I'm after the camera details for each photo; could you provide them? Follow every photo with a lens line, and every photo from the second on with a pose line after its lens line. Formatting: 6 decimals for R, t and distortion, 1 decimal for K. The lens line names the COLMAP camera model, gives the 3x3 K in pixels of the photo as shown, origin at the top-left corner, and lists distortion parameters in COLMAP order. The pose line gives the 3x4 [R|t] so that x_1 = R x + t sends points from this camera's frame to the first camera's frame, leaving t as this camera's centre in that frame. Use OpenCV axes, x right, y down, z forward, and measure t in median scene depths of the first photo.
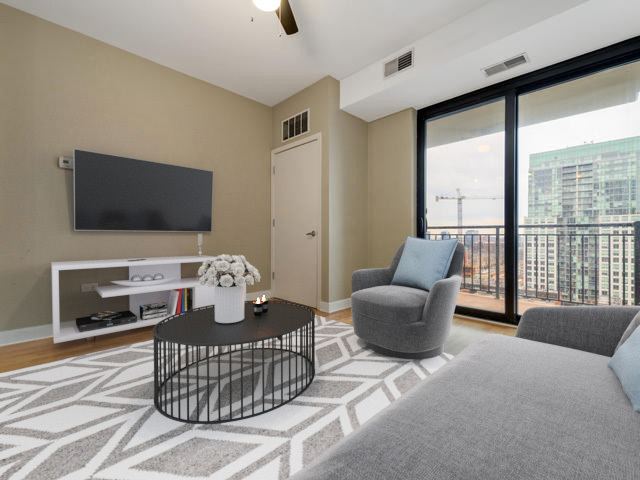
lens RADIAL K [[285.4, 0, 320.9], [0, 285.4, 240.5], [0, 0, 1]] dist [-0.014150, -0.000714]
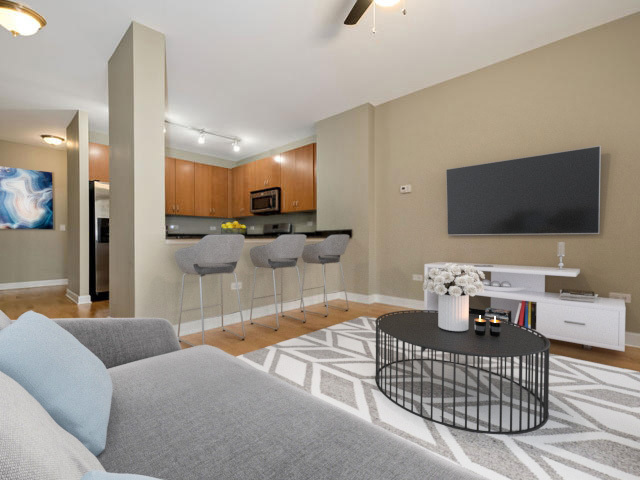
lens RADIAL K [[285.4, 0, 316.6], [0, 285.4, 241.7], [0, 0, 1]] dist [-0.014150, -0.000714]
pose [[0.085683, 0.005799, -0.996306, 0.643189], [-0.013377, 0.999900, 0.004670, -0.035964], [0.996233, 0.012928, 0.085752, 0.408085]]
